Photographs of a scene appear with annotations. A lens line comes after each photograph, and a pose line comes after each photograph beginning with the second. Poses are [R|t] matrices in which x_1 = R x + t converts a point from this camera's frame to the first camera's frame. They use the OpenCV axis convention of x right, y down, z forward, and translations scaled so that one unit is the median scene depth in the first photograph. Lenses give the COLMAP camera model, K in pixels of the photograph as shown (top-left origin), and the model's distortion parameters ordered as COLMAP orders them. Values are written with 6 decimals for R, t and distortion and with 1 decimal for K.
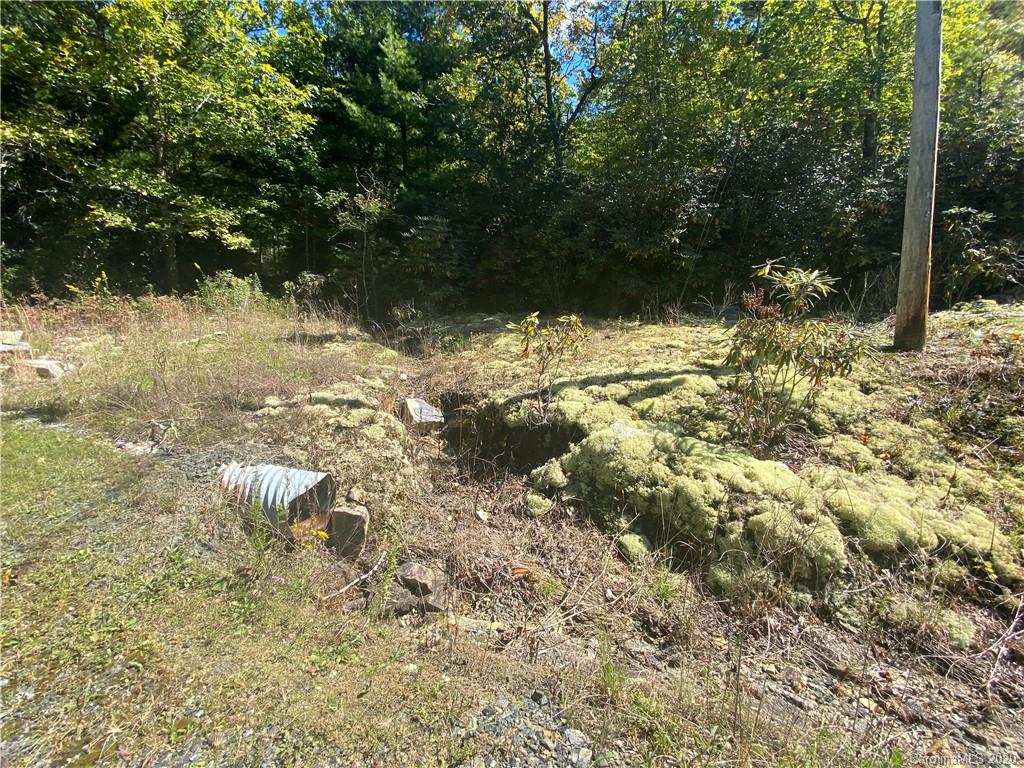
lens RADIAL K [[412.8, 0, 506.9], [0, 412.8, 383.6], [0, 0, 1]] dist [0.017429, -0.017959]
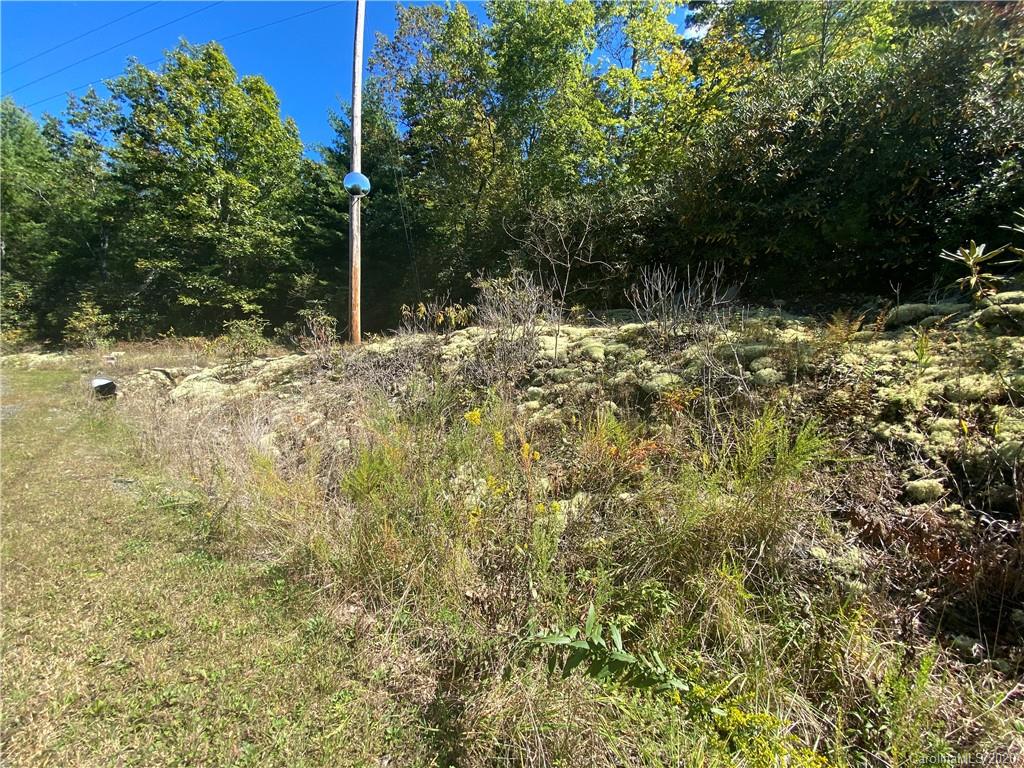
lens RADIAL K [[412.8, 0, 506.9], [0, 412.8, 383.6], [0, 0, 1]] dist [0.017429, -0.017959]
pose [[0.920762, 0.036452, -0.388419, 1.173238], [-0.066787, 0.995656, -0.064881, 0.038923], [0.384366, 0.085681, 0.919196, -0.235597]]
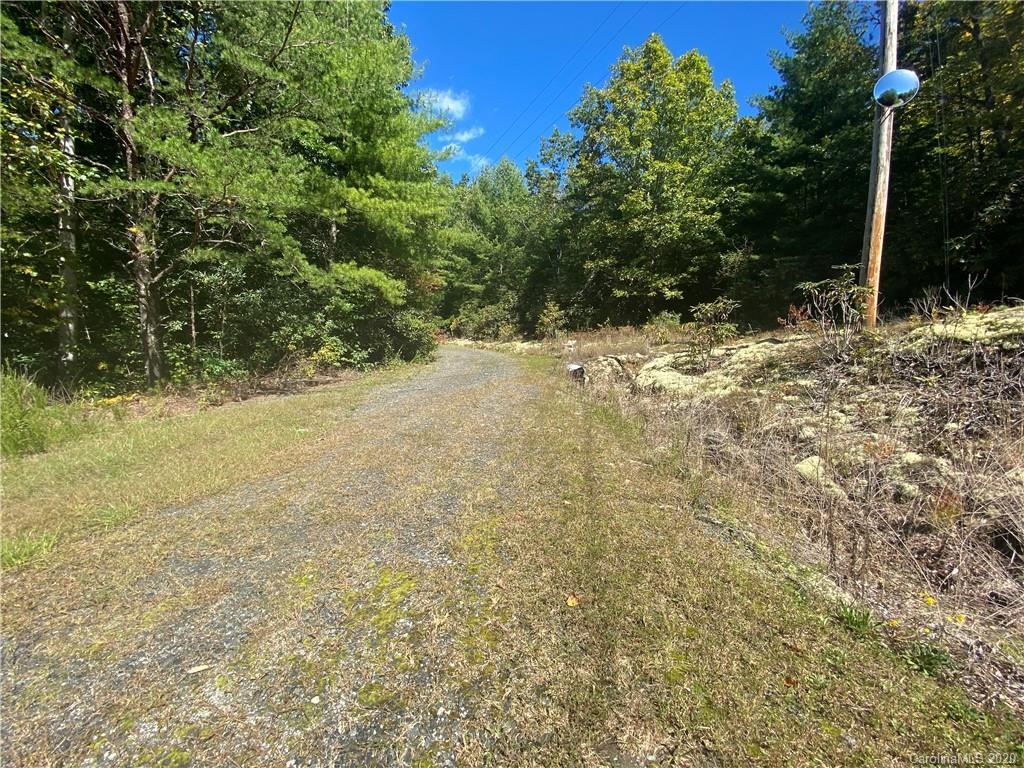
lens RADIAL K [[412.8, 0, 506.9], [0, 412.8, 383.6], [0, 0, 1]] dist [0.017429, -0.017959]
pose [[0.313041, 0.100226, -0.944436, 0.926836], [-0.134927, 0.989023, 0.060235, 0.037591], [0.940106, 0.108574, 0.323128, -0.245091]]
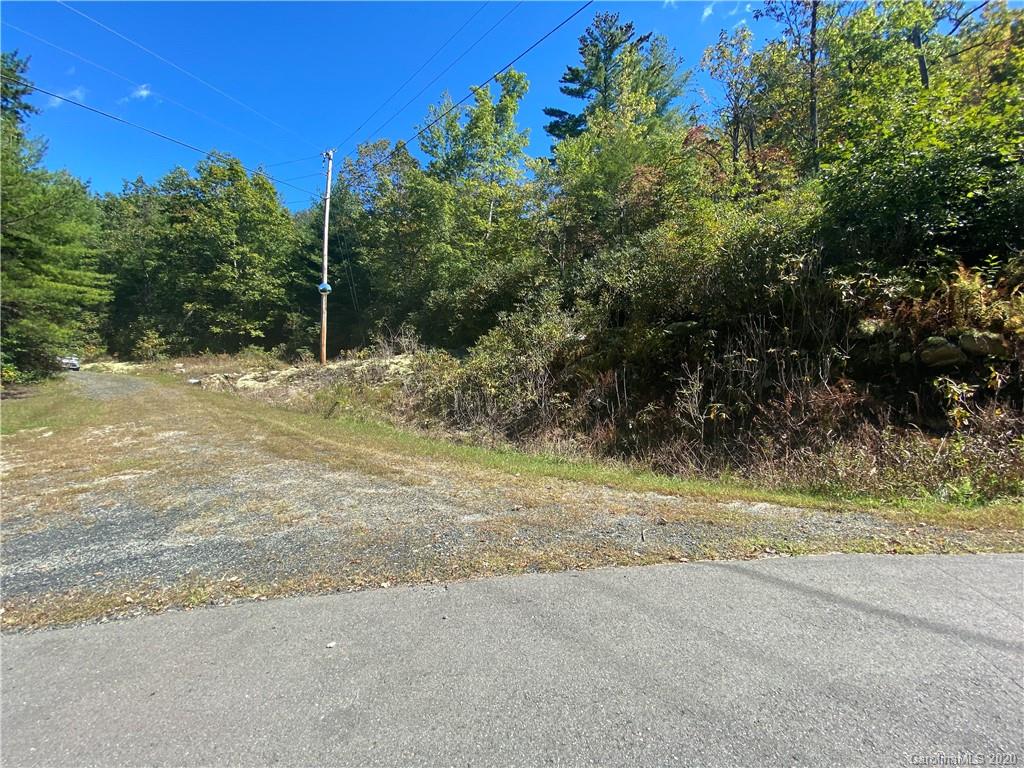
lens RADIAL K [[421.9, 0, 510.1], [0, 421.9, 388.8], [0, 0, 1]] dist [0.018460, -0.025967]
pose [[0.936308, 0.042610, -0.348586, 2.030363], [-0.072585, 0.994659, -0.073382, 0.113457], [0.343597, 0.094010, 0.934400, -1.079120]]
